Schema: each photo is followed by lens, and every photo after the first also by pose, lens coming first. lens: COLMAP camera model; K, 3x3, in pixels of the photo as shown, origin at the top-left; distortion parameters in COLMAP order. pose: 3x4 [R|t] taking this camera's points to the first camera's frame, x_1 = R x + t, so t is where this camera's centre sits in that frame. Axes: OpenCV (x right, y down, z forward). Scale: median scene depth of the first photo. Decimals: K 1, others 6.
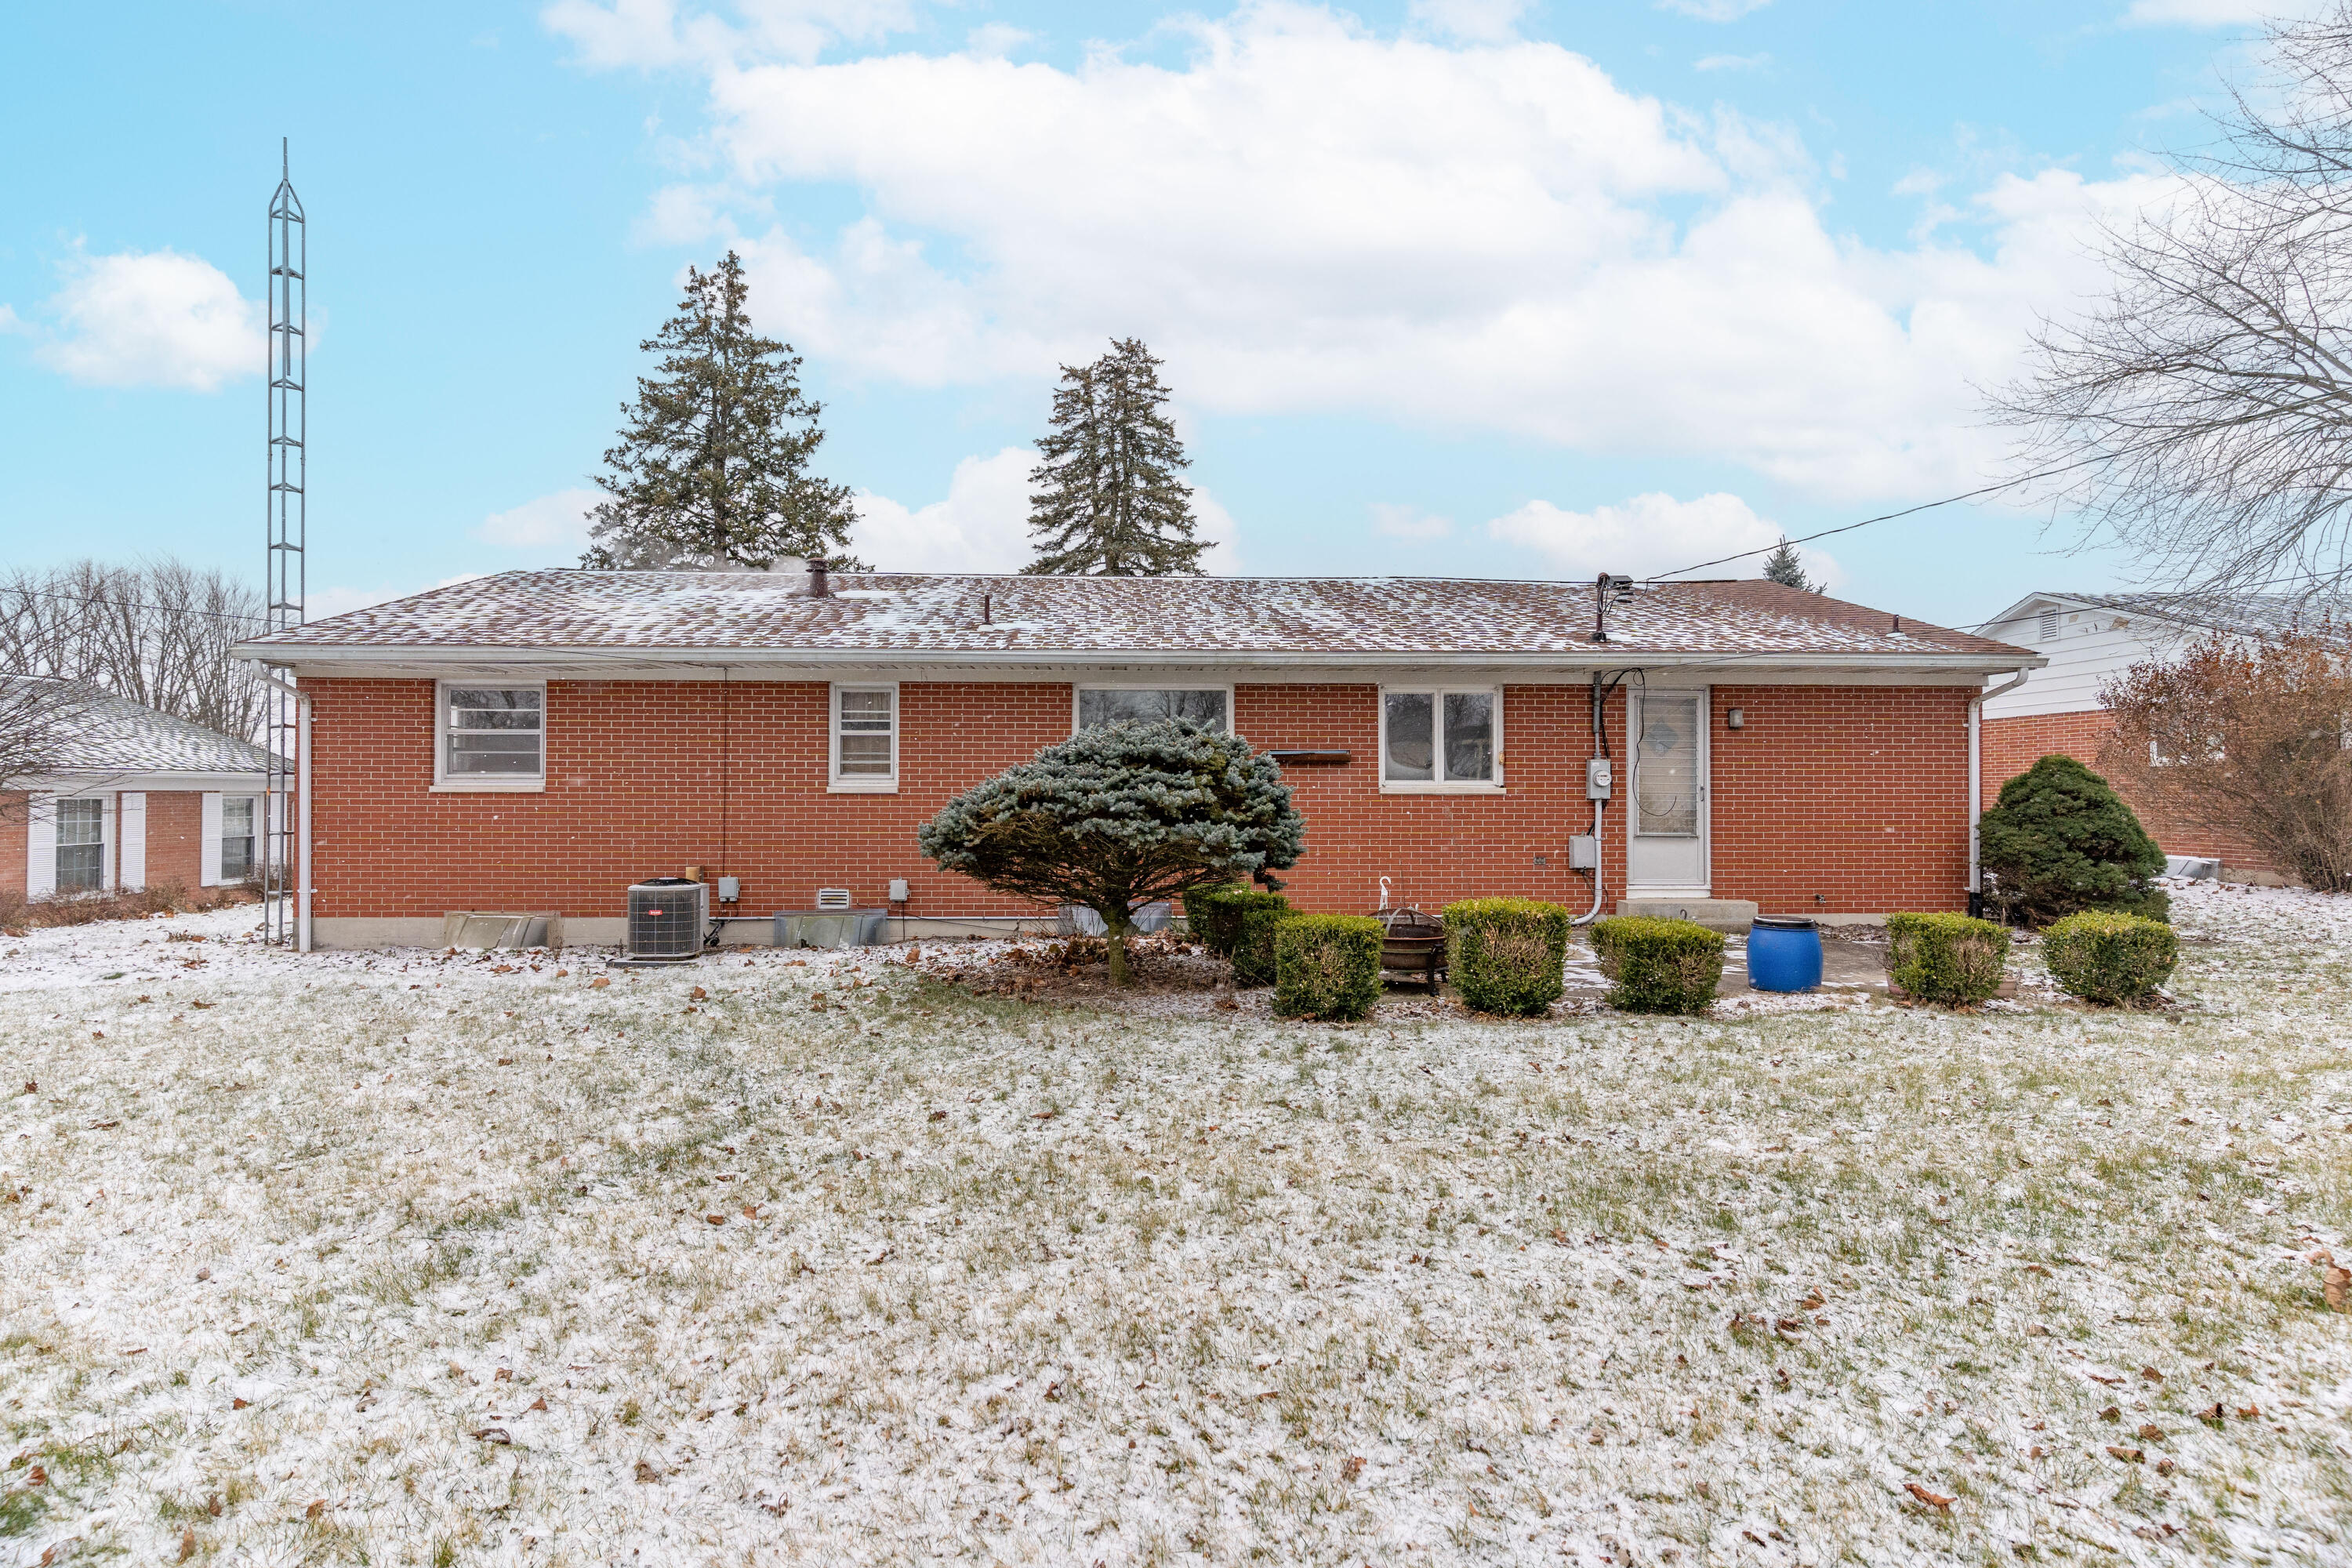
lens RADIAL K [[1136.9, 0, 1166.4], [0, 1136.9, 759.4], [0, 0, 1]] dist [-0.001205, -0.000211]
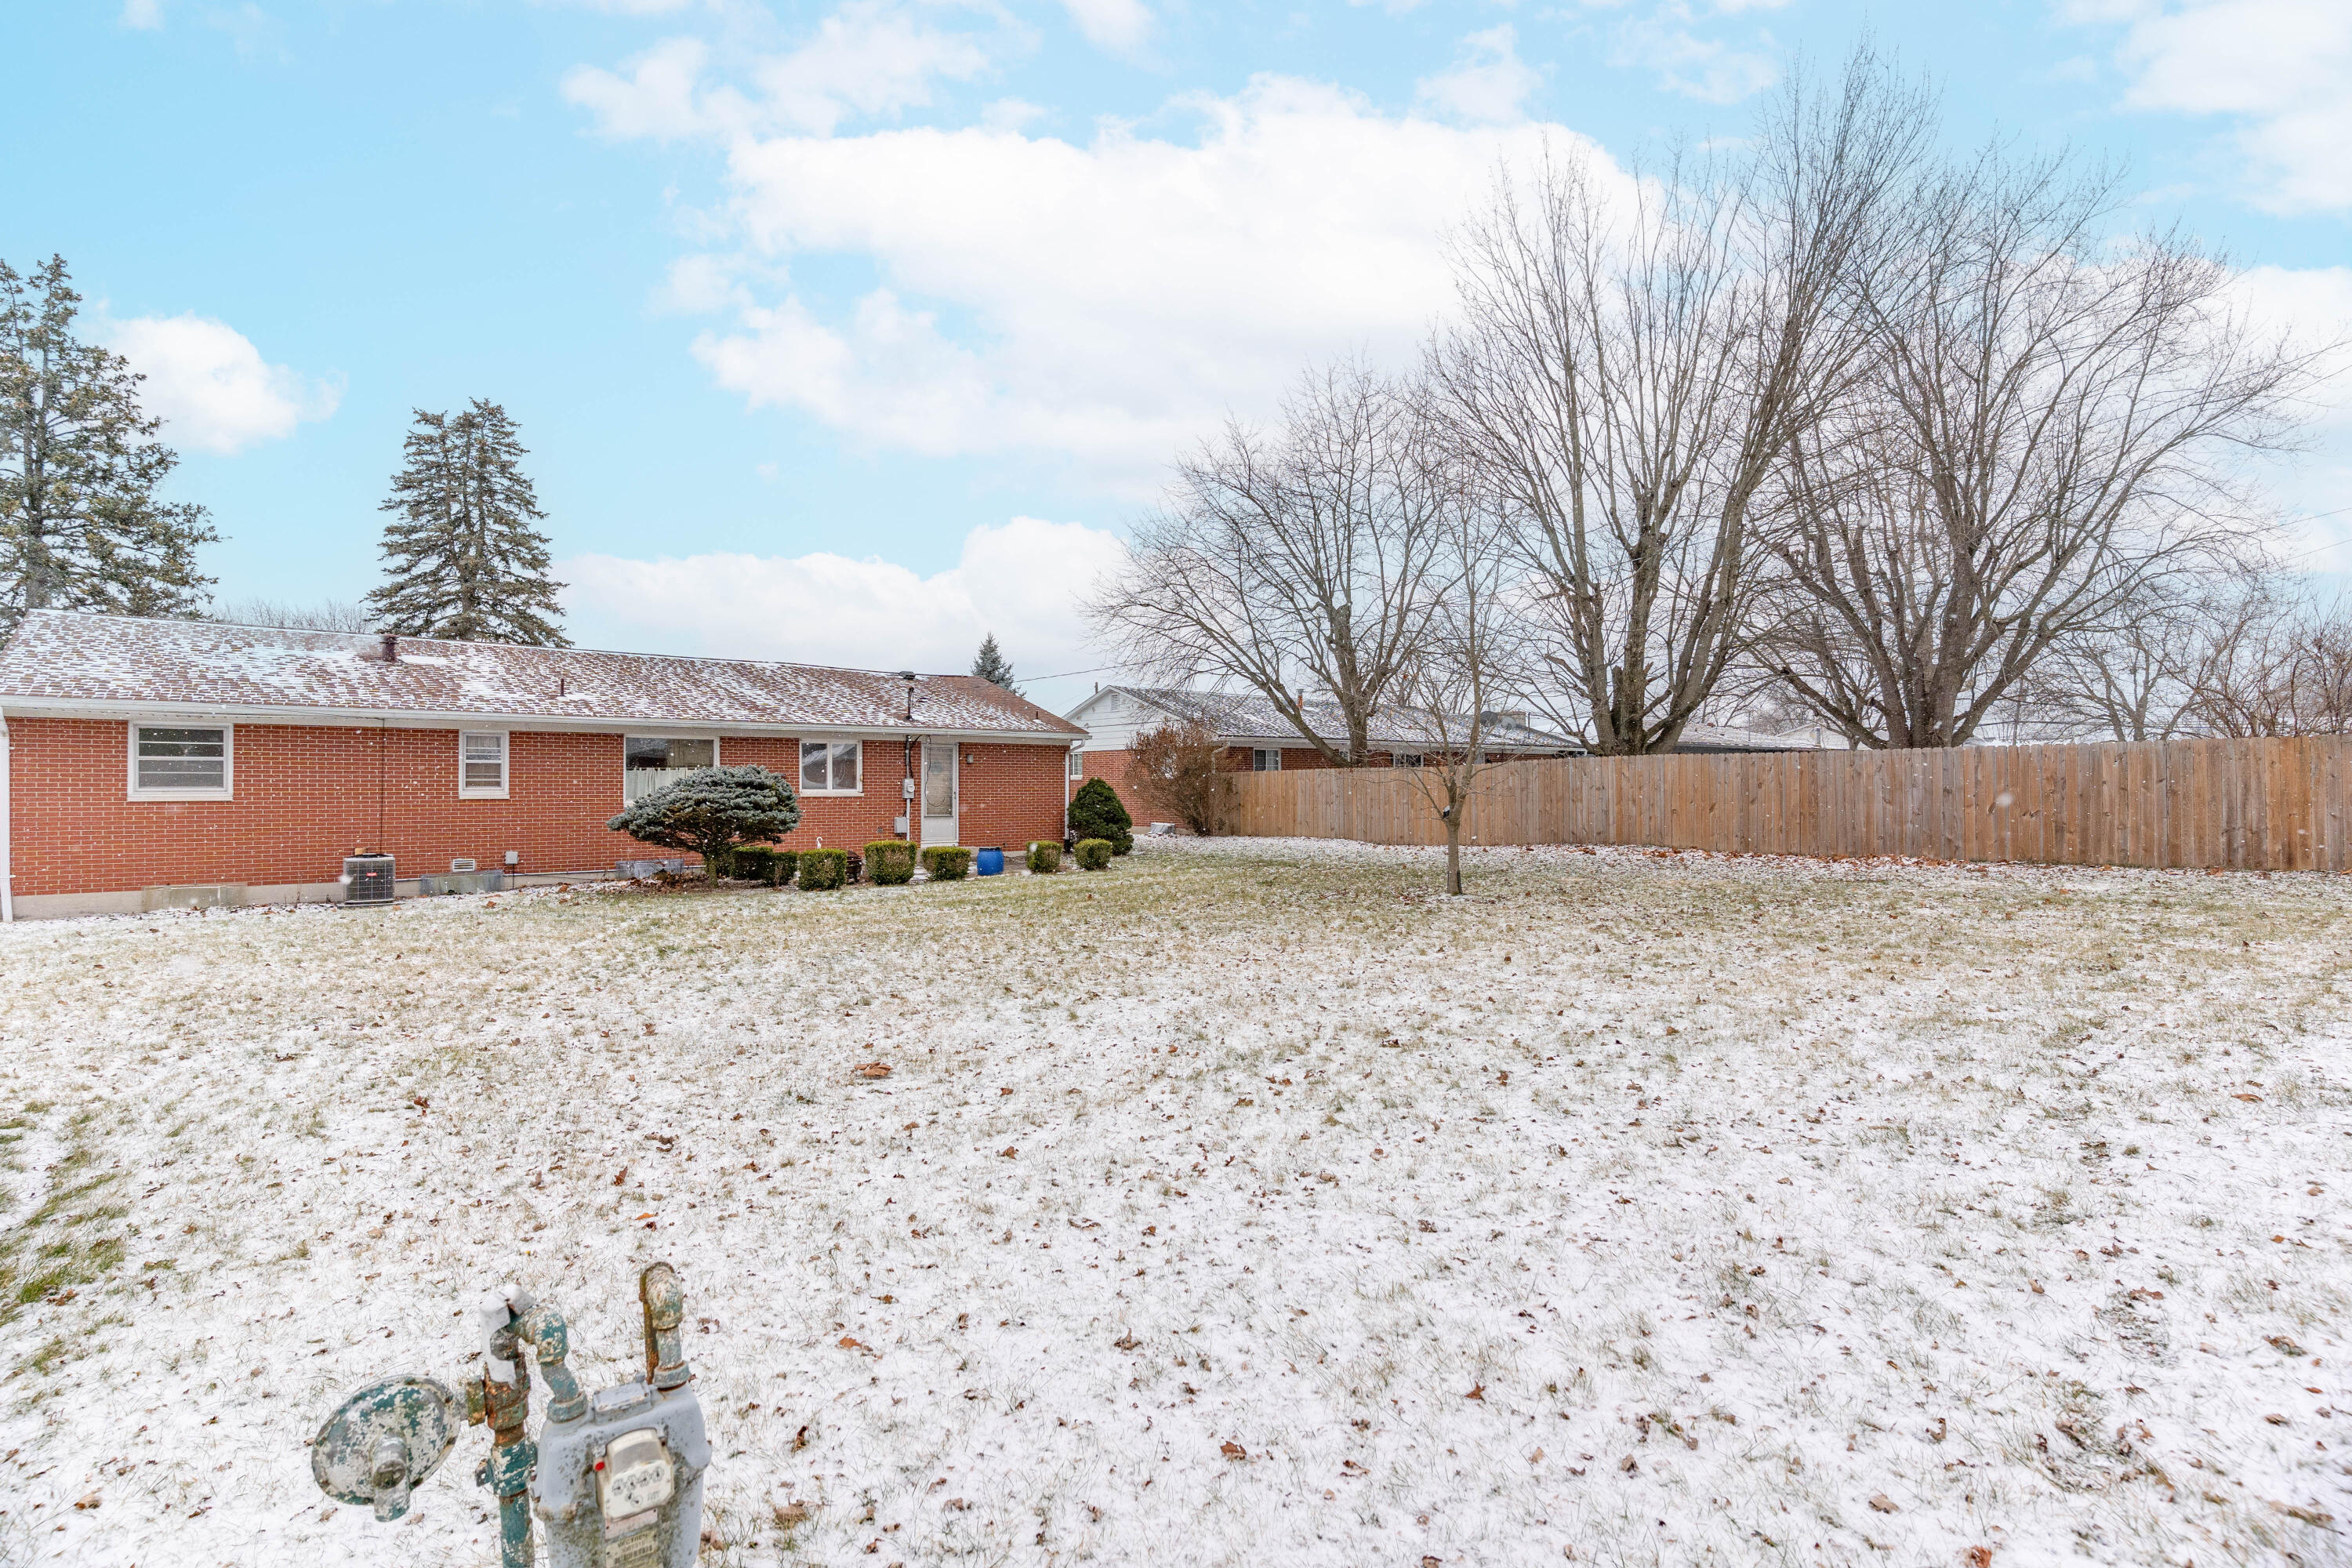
lens RADIAL K [[1148.2, 0, 1169.6], [0, 1148.2, 786.8], [0, 0, 1]] dist [0.001196, 0.000153]
pose [[0.792009, -0.003196, 0.610501, -0.492589], [-0.014651, 0.999599, 0.024239, -0.041641], [-0.610334, -0.028142, 0.791645, -0.887982]]
